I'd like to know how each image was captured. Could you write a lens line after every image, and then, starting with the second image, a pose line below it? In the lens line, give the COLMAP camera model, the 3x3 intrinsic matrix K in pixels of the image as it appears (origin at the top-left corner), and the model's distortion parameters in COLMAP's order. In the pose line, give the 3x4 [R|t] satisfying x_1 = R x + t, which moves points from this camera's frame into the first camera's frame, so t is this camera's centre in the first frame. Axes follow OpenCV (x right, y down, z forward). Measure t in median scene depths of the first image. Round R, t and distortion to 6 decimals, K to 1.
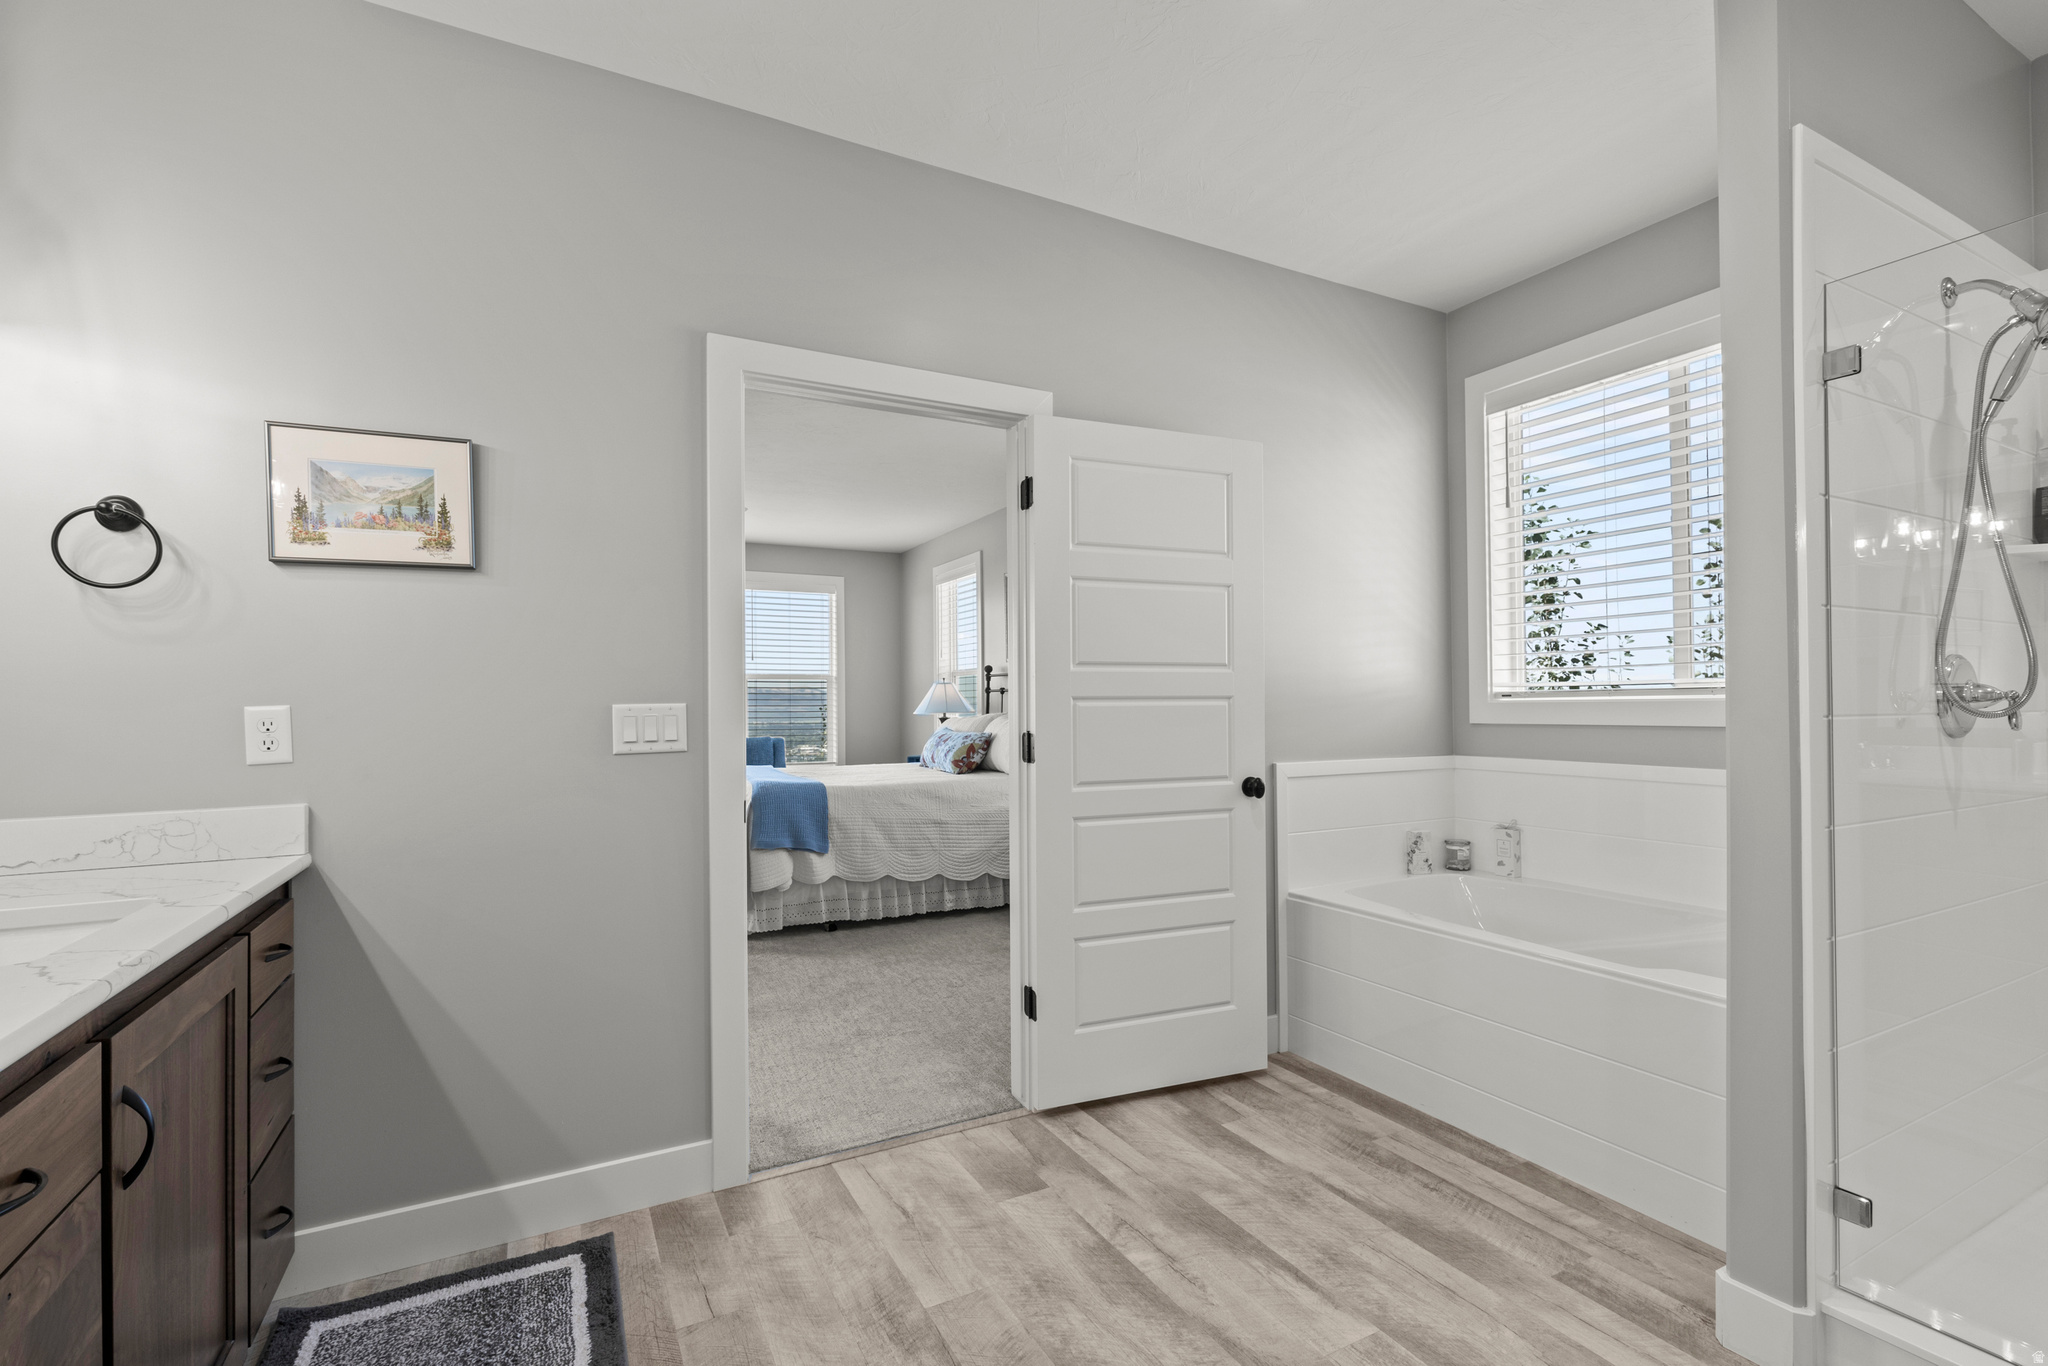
lens RADIAL K [[921.0, 0, 1026.8], [0, 921.0, 694.9], [0, 0, 1]] dist [0.000335, 0.000696]
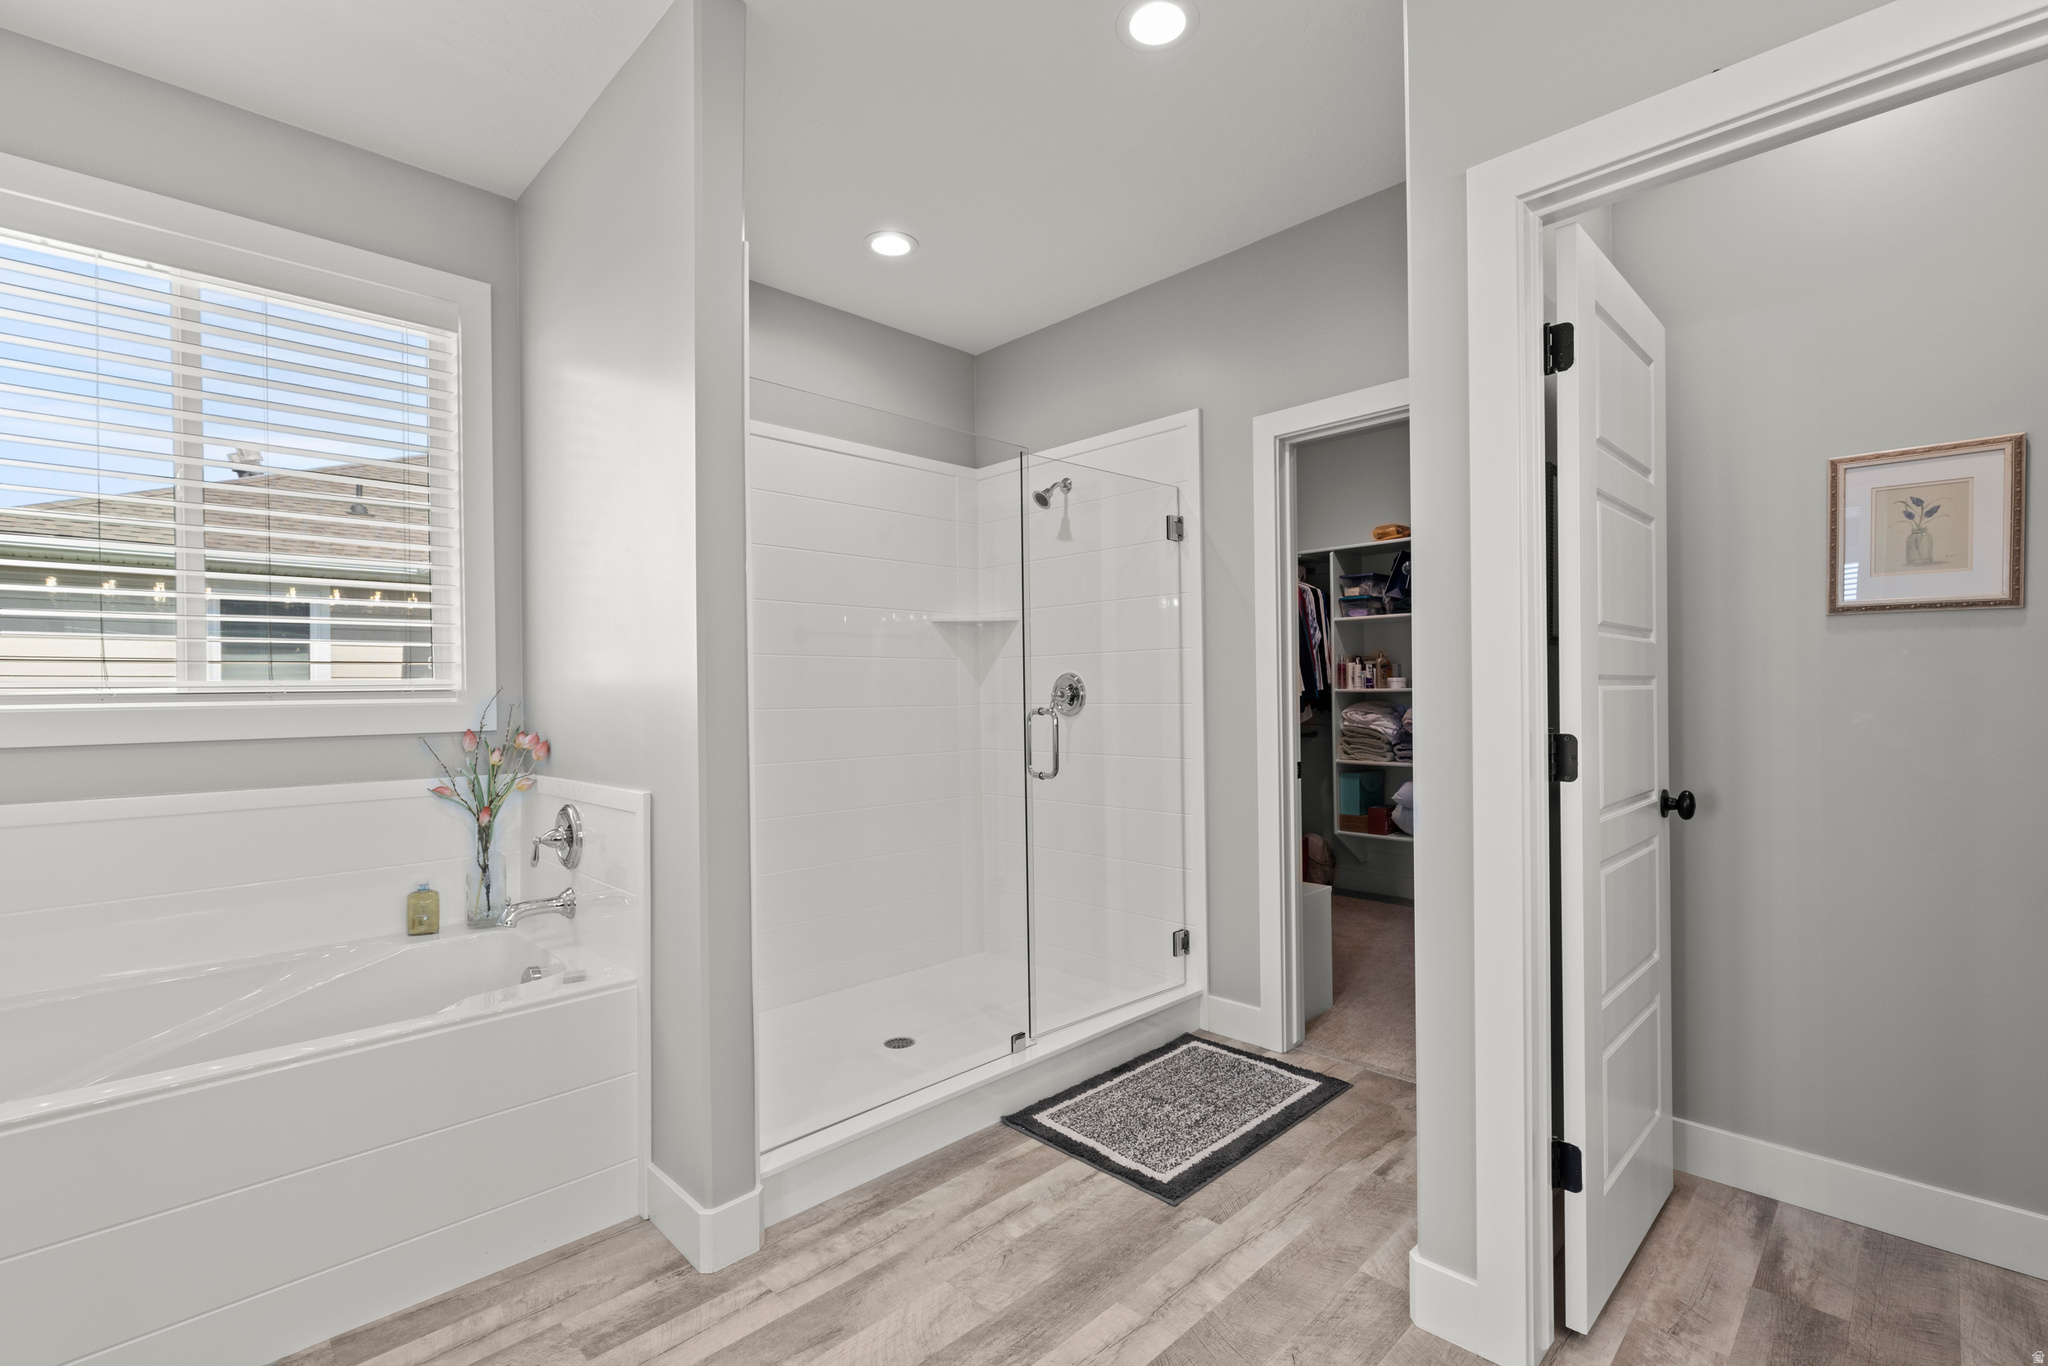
lens RADIAL K [[921.0, 0, 1029.5], [0, 921.0, 689.4], [0, 0, 1]] dist [0.000335, 0.000696]
pose [[-0.289056, 0.011933, 0.957238, -0.397384], [0.006037, 0.999925, -0.010642, 0.003867], [-0.957293, 0.002702, -0.289107, 0.844143]]
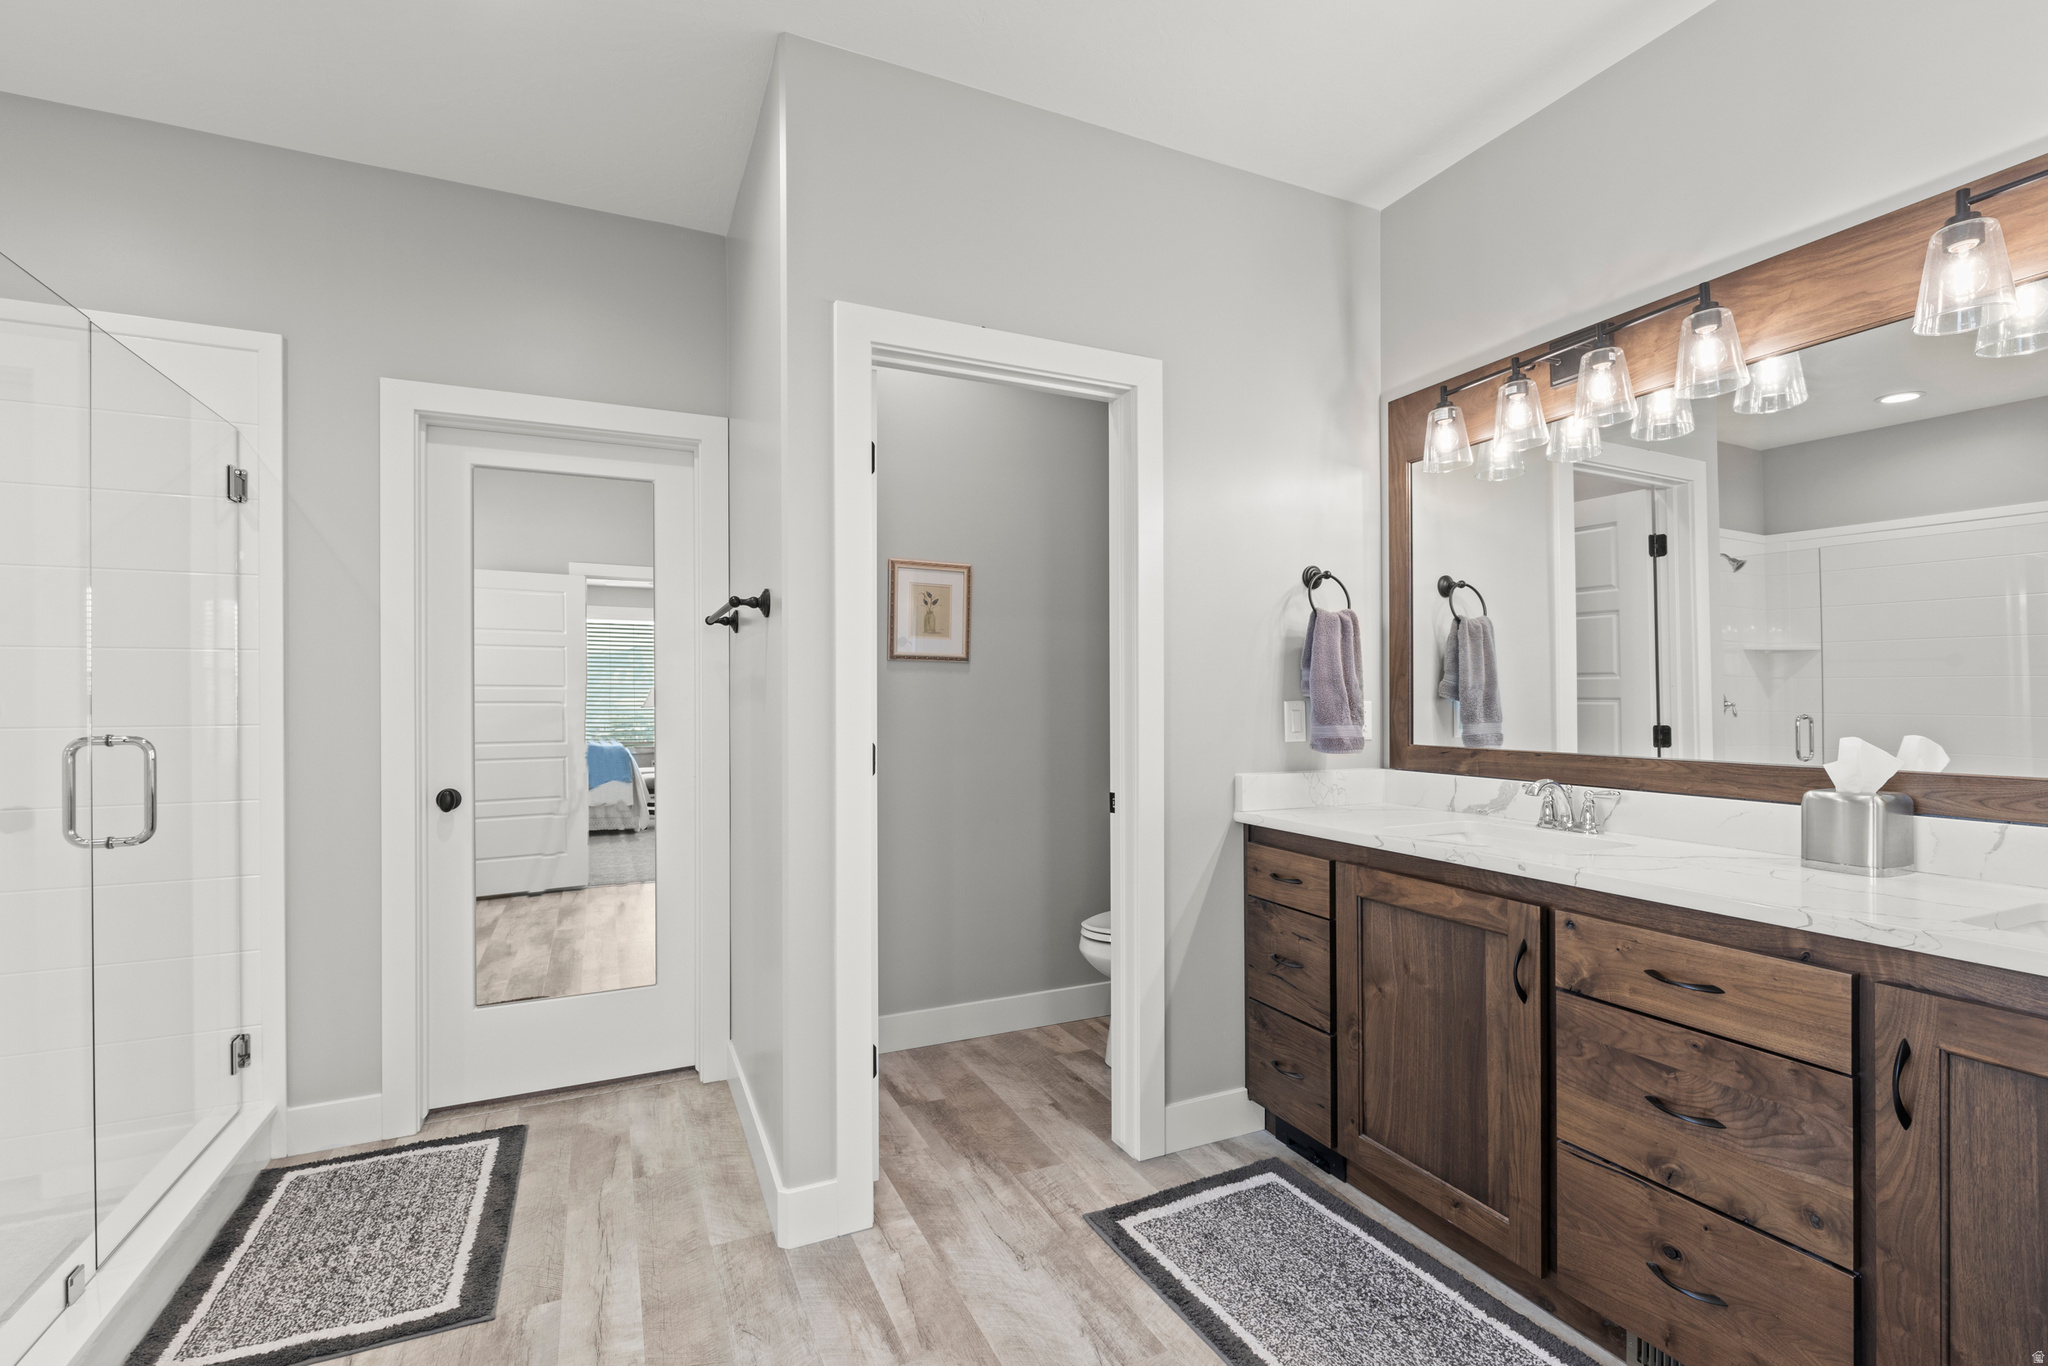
lens RADIAL K [[921.0, 0, 1021.9], [0, 921.0, 697.9], [0, 0, 1]] dist [0.000335, 0.000696]
pose [[-0.998380, 0.009979, 0.056013, 0.034240], [0.009347, 0.999890, -0.011545, 0.000193], [-0.056122, -0.011003, -0.998363, 1.276728]]
